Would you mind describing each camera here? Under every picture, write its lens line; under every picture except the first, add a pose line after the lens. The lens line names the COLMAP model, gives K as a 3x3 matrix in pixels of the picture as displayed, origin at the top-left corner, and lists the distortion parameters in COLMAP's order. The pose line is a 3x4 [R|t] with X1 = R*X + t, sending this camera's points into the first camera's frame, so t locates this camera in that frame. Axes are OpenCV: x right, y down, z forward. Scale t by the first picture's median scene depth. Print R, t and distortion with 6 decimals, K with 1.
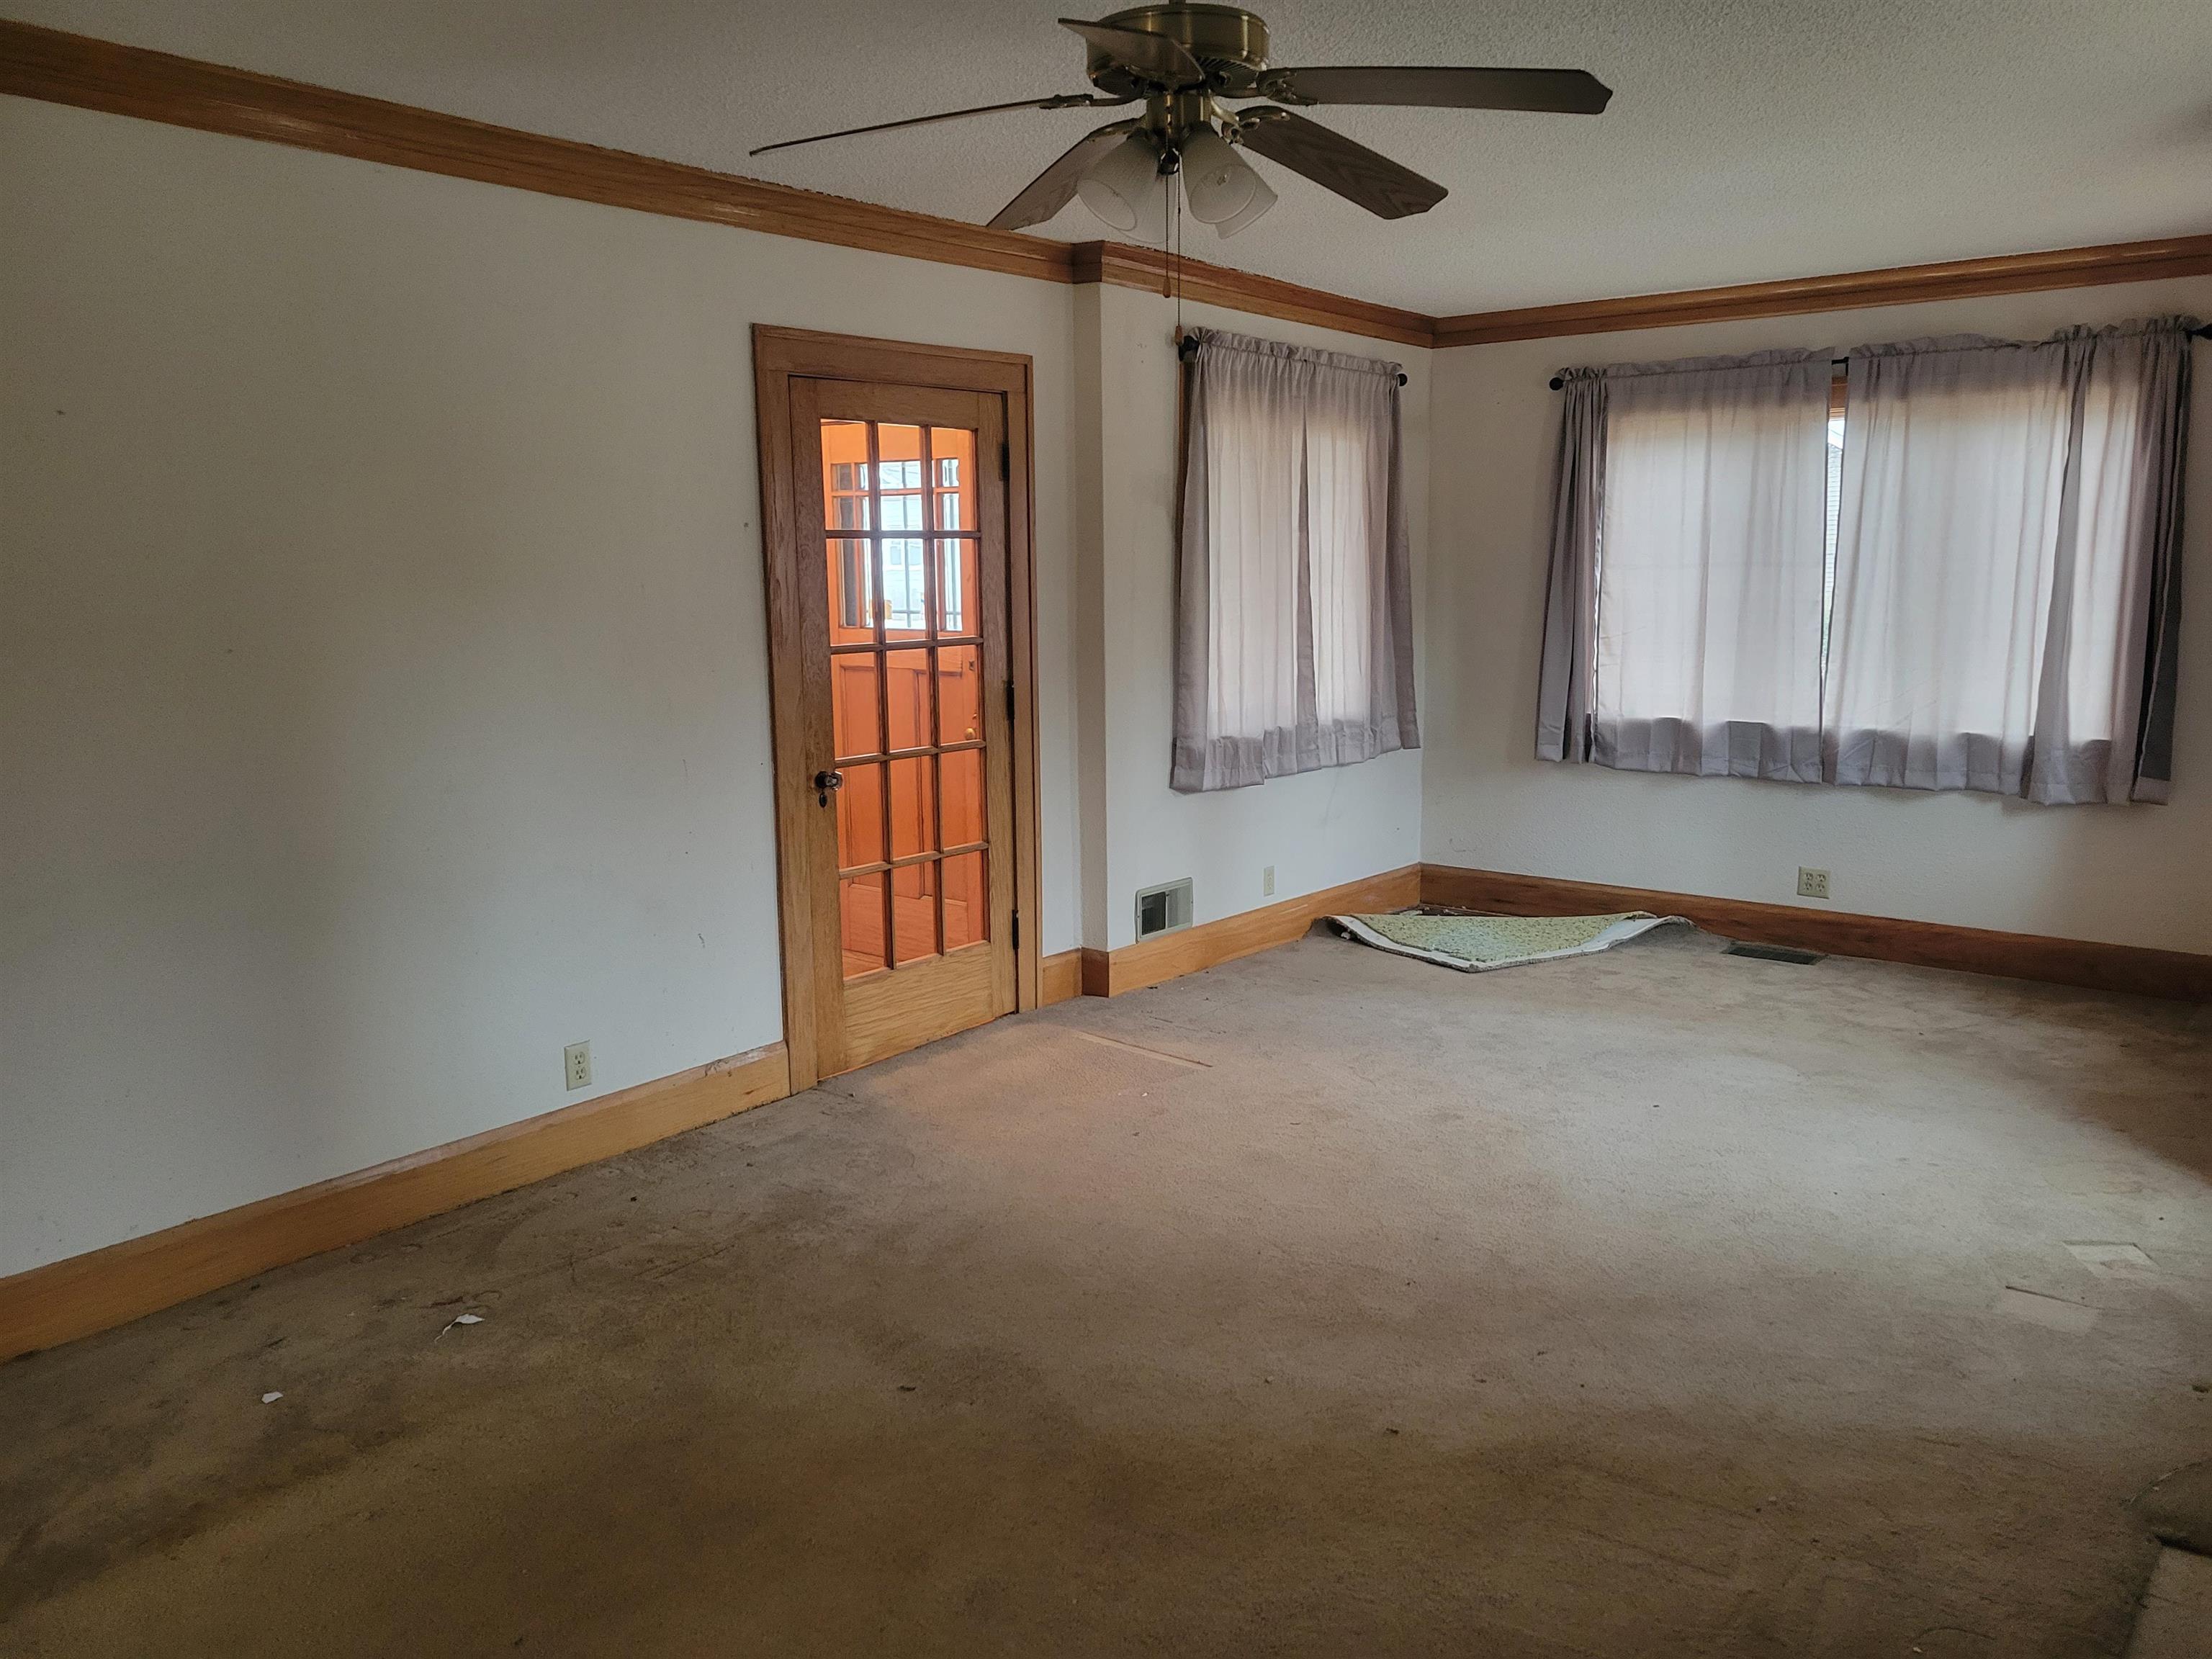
lens RADIAL K [[1638.3, 0, 1108.2], [0, 1638.3, 815.4], [0, 0, 1]] dist [0.036352, -0.013546]
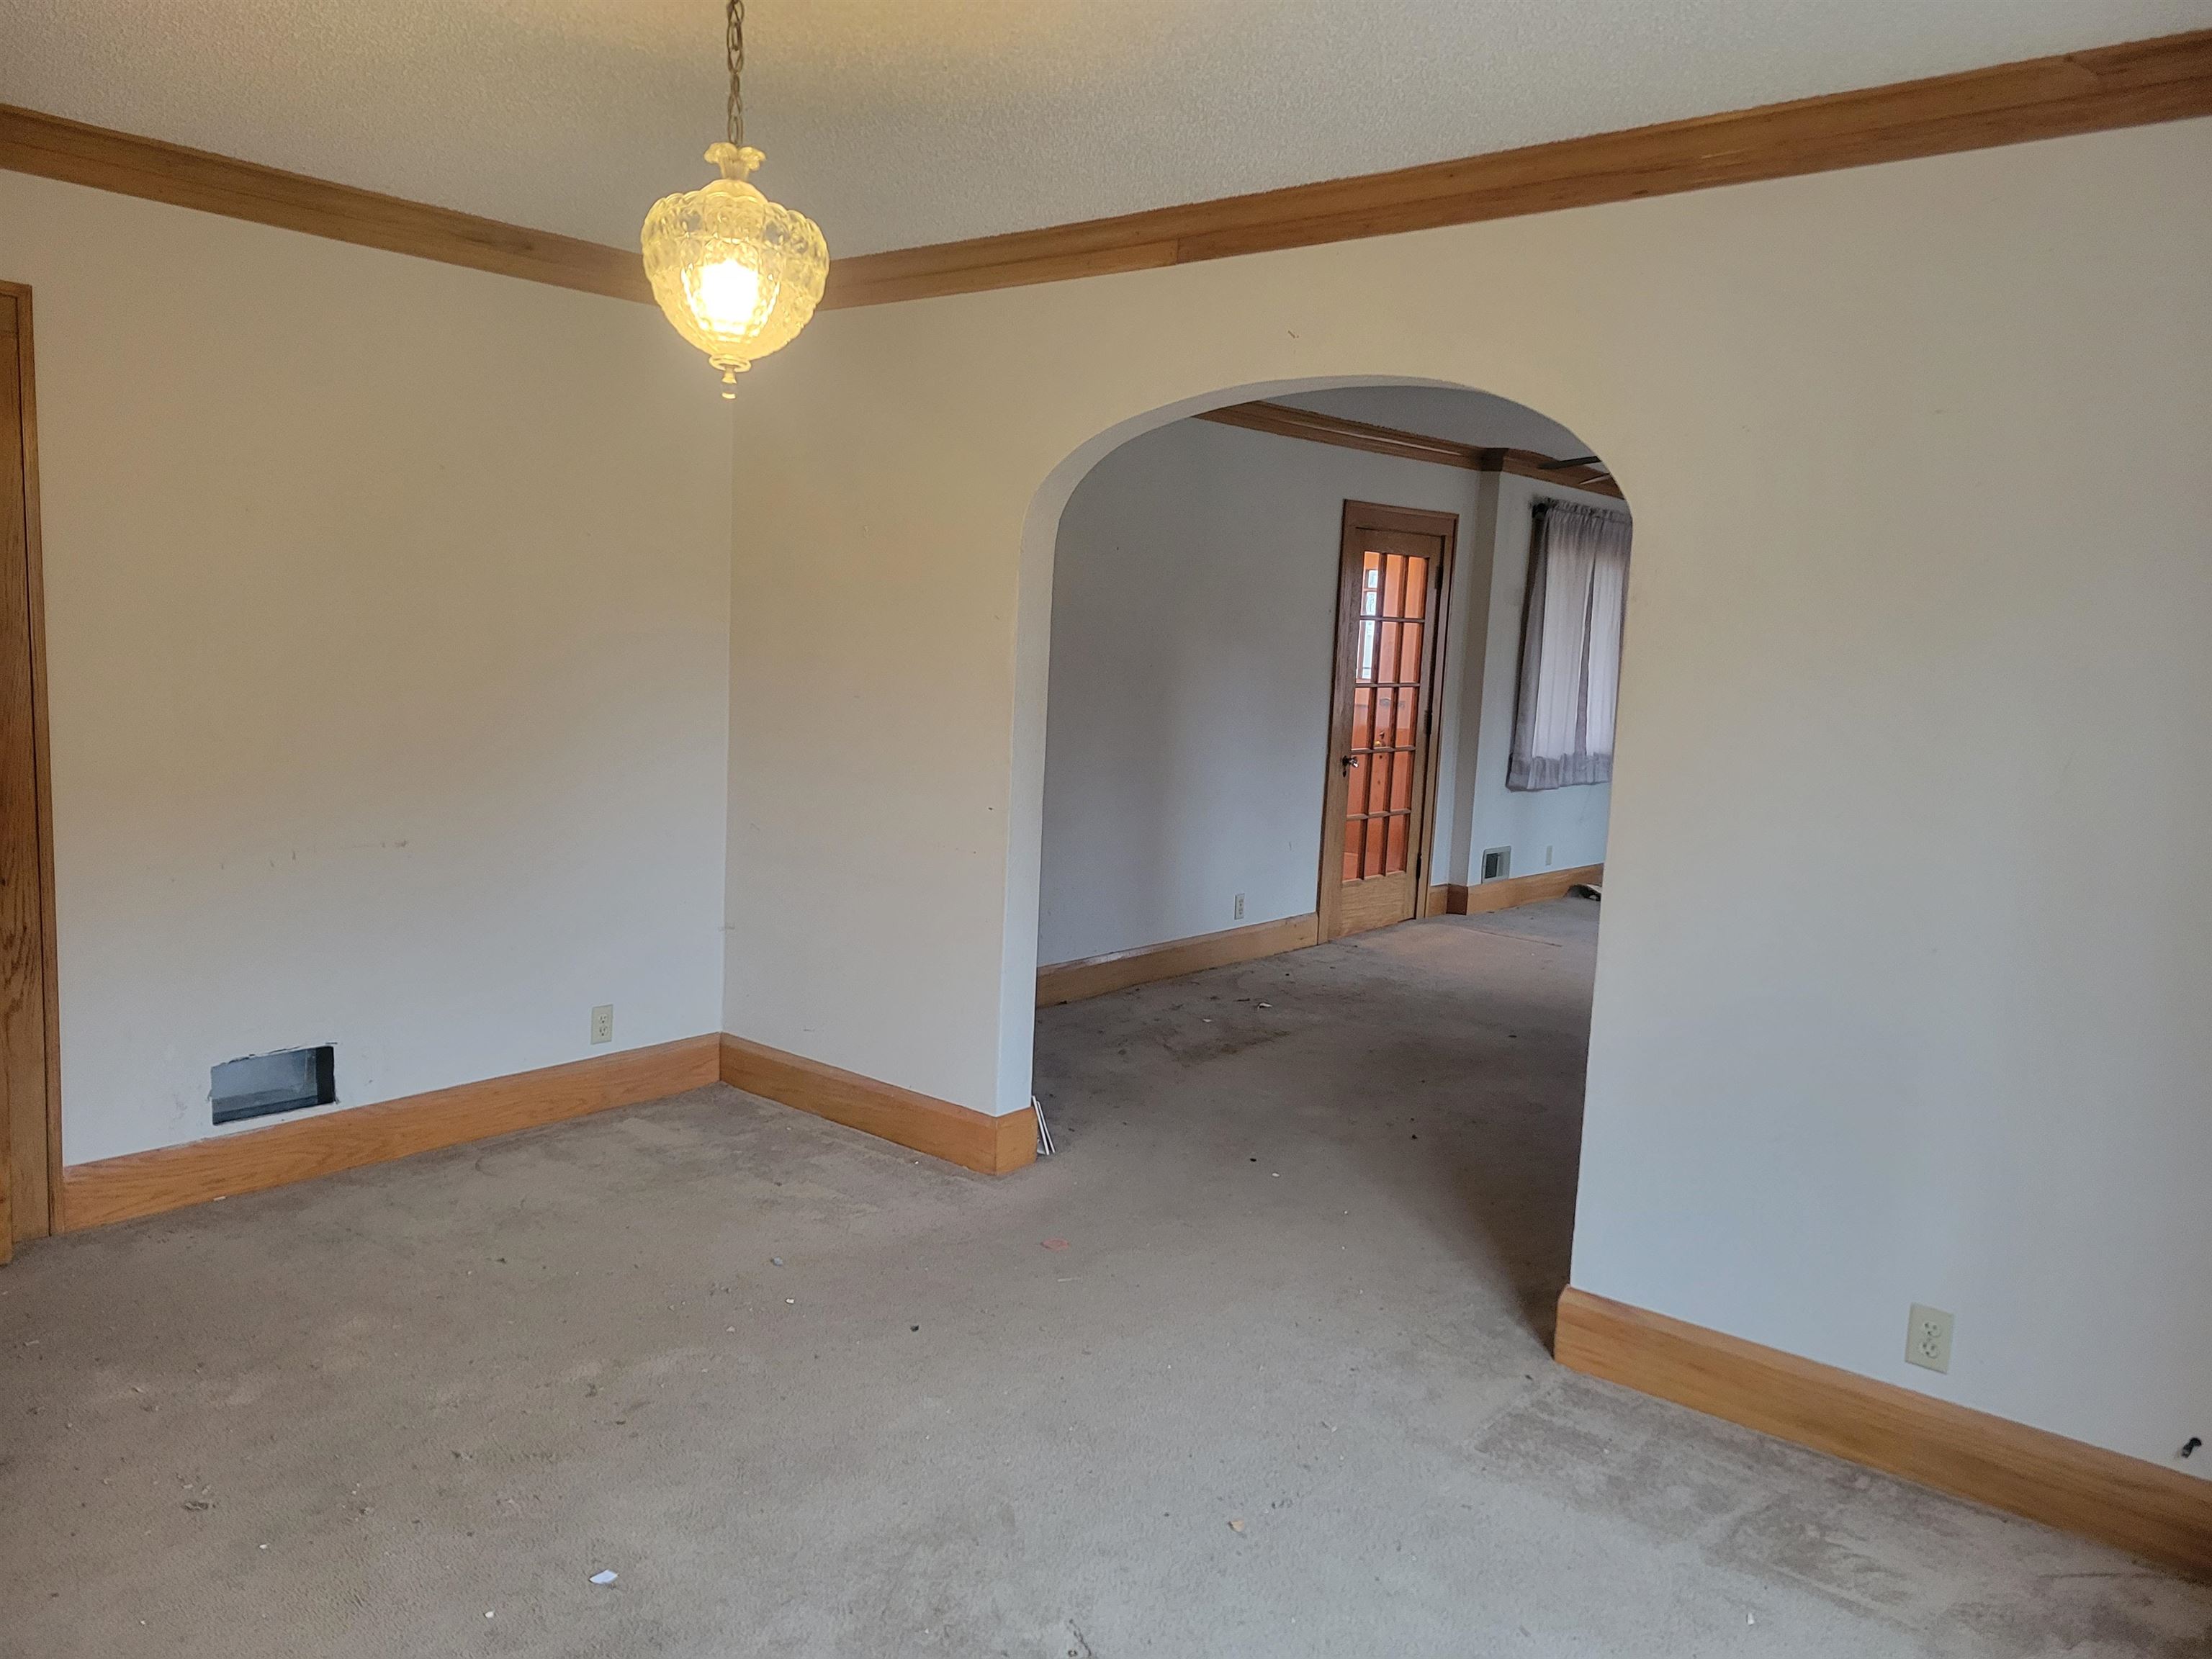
lens RADIAL K [[1638.3, 0, 1085.2], [0, 1638.3, 828.6], [0, 0, 1]] dist [0.036352, -0.013546]
pose [[0.998127, 0.058122, -0.019092, -0.348463], [-0.058644, 0.997886, -0.028018, 0.095624], [0.017423, 0.029085, 0.999425, -0.601827]]
